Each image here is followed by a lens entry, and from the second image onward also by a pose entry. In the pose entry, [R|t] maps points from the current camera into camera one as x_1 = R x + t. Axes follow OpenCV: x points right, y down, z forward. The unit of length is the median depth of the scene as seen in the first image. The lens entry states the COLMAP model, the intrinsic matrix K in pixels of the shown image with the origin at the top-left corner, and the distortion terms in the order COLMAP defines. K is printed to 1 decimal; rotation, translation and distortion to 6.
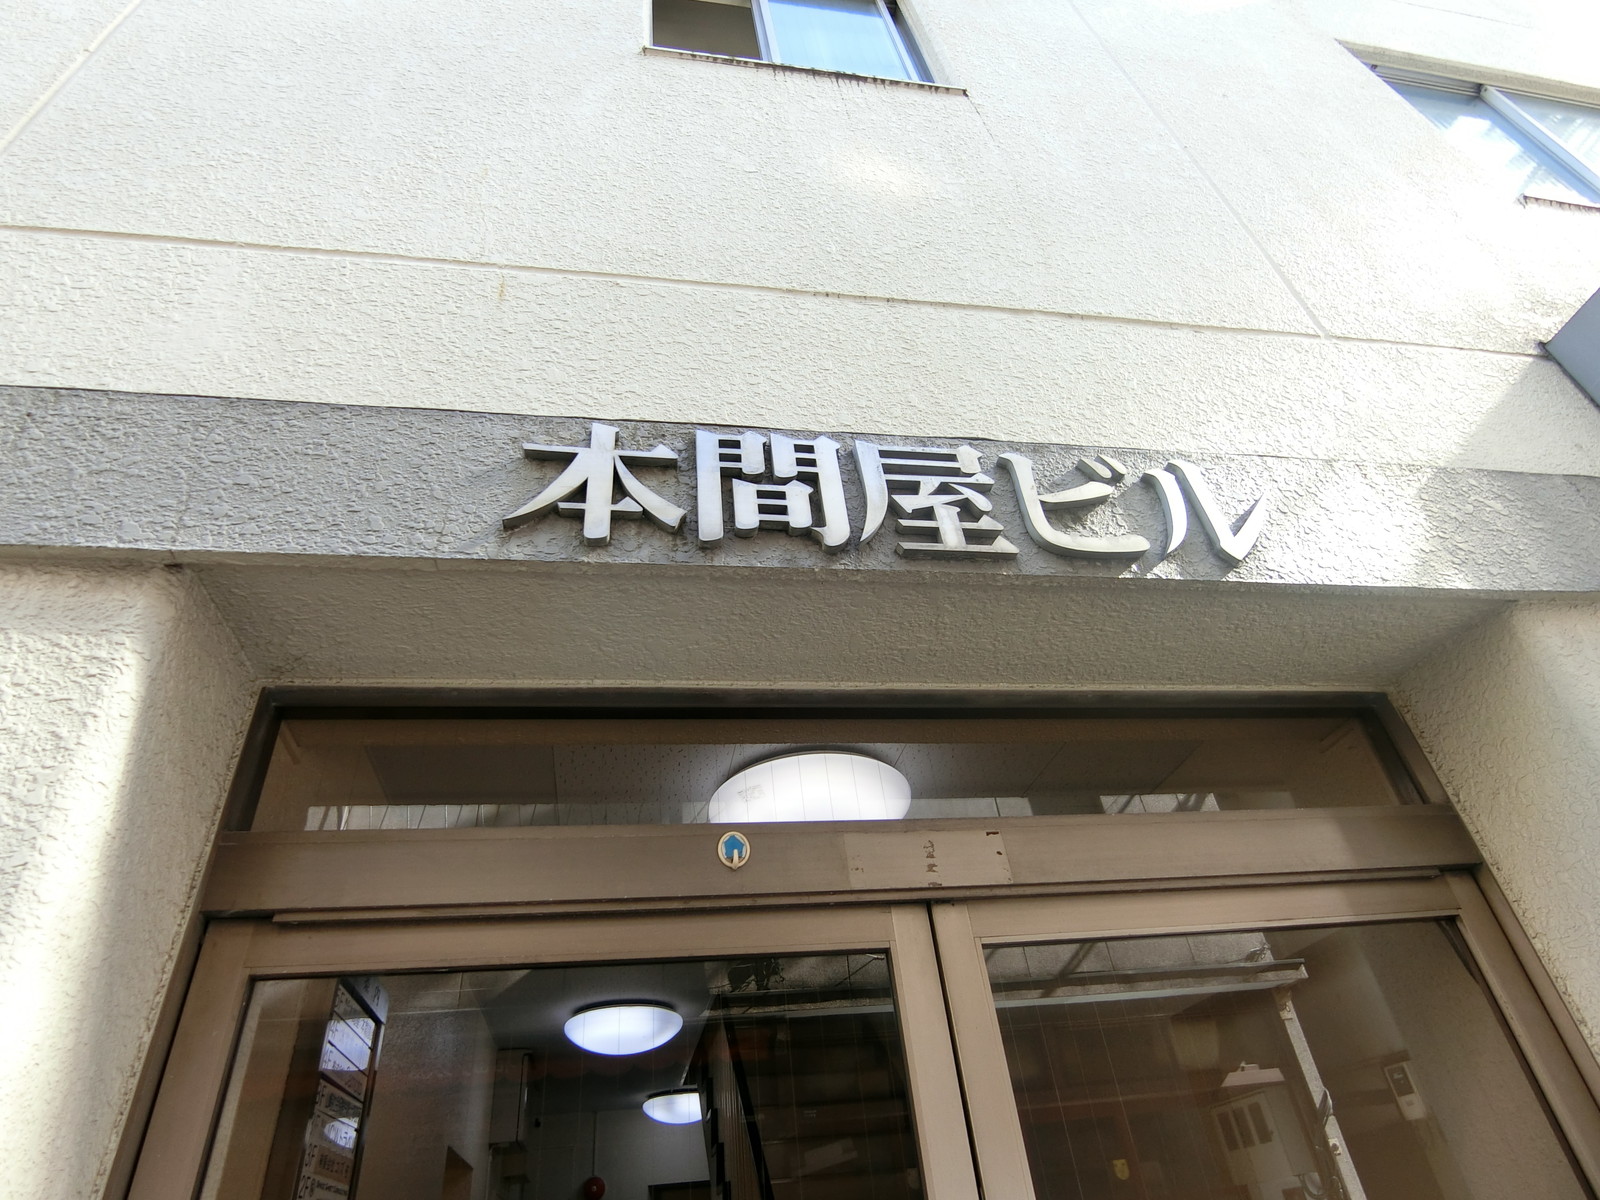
lens RADIAL K [[879.4, 0, 788.5], [0, 879.4, 610.6], [0, 0, 1]] dist [-0.001253, -0.023781]
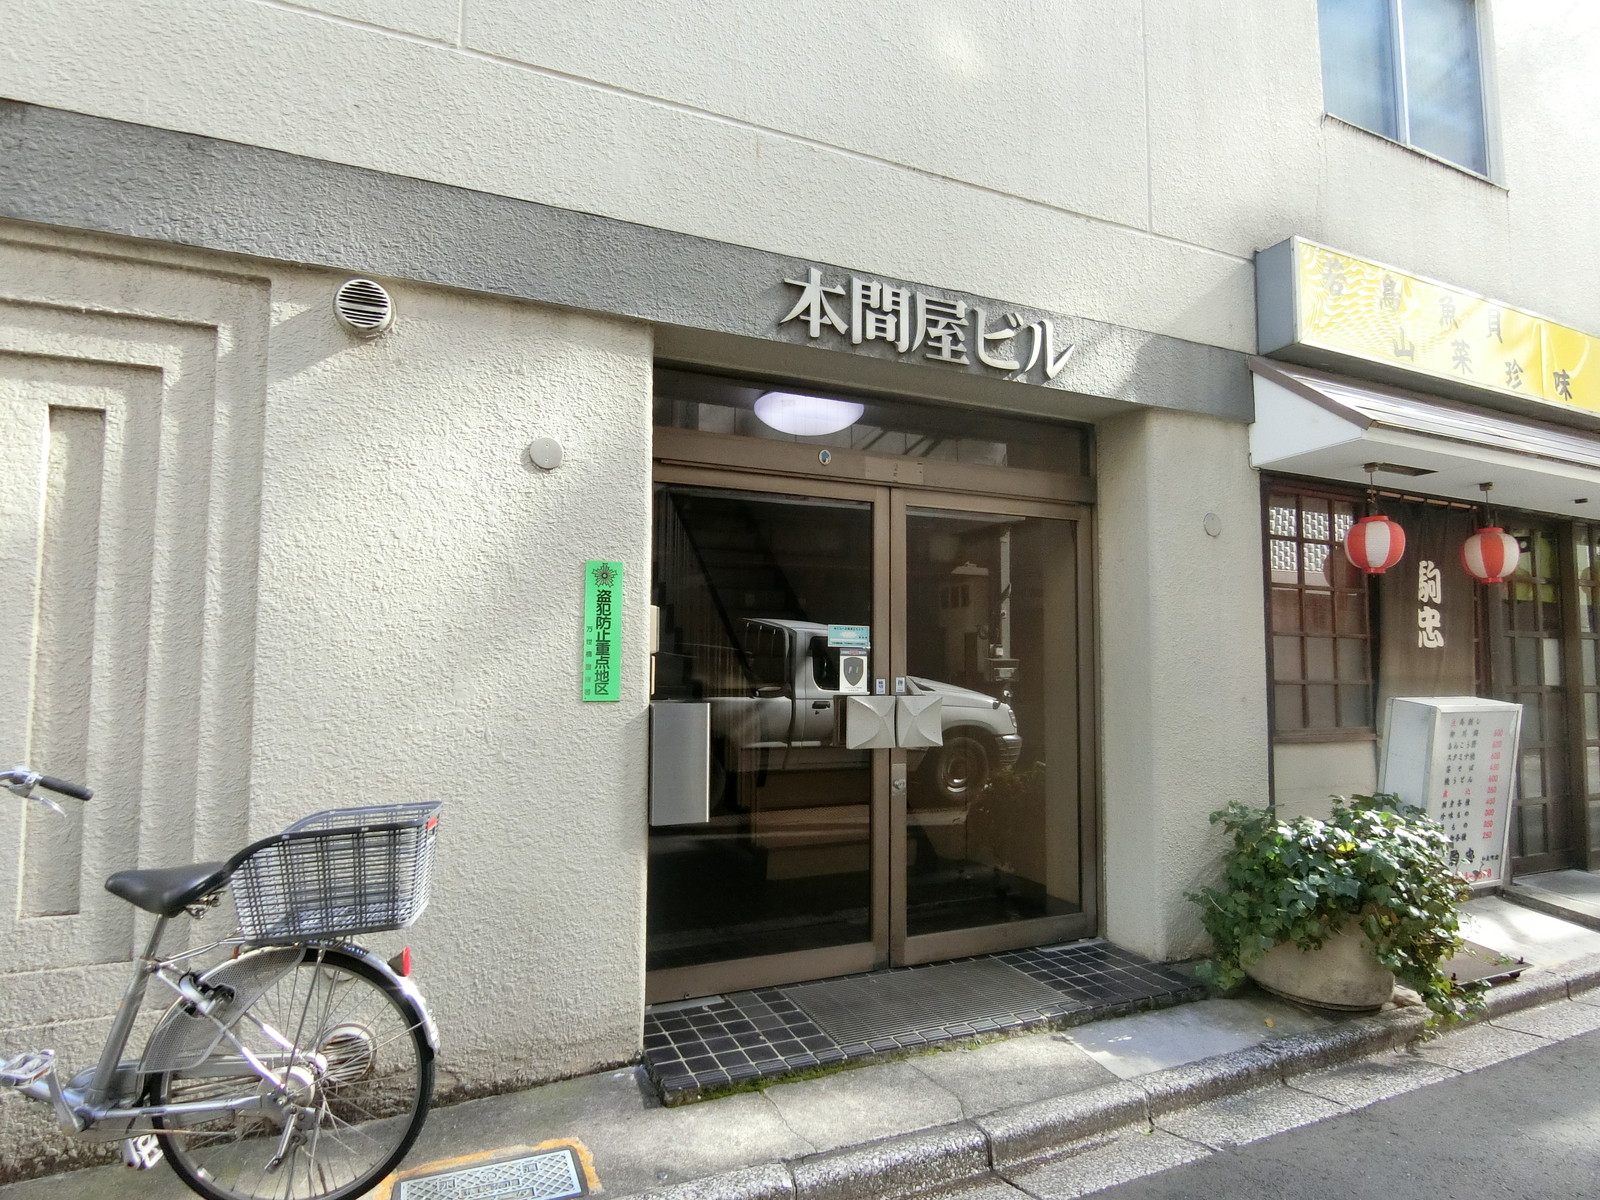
lens RADIAL K [[879.4, 0, 788.5], [0, 879.4, 610.6], [0, 0, 1]] dist [-0.001253, -0.023781]
pose [[0.961988, 0.114170, 0.248080, -0.717557], [-0.230479, 0.826692, 0.513284, -0.613176], [-0.146484, -0.550950, 0.821582, -1.251466]]
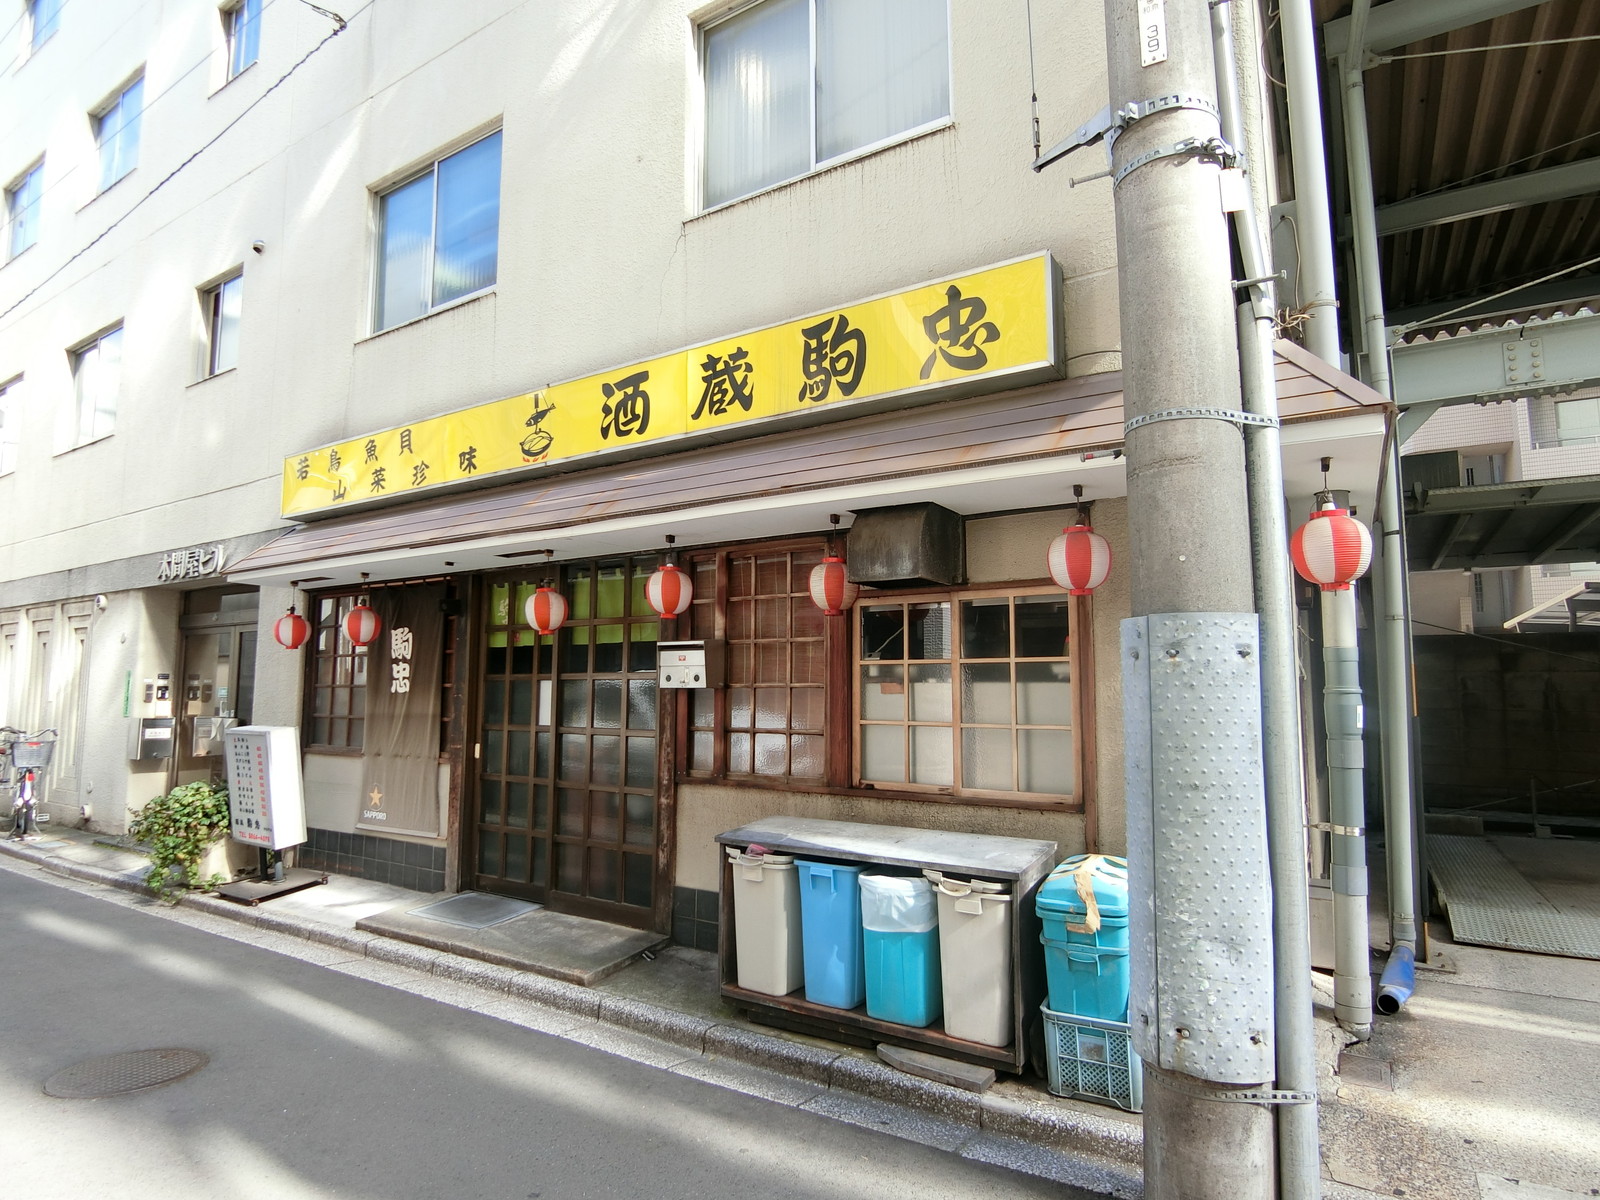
lens RADIAL K [[879.4, 0, 788.5], [0, 879.4, 610.6], [0, 0, 1]] dist [-0.001253, -0.023781]
pose [[0.749564, 0.024671, -0.661472, 6.329842], [0.340230, 0.842838, 0.416975, -0.885222], [0.567801, -0.537602, 0.623367, -0.474093]]
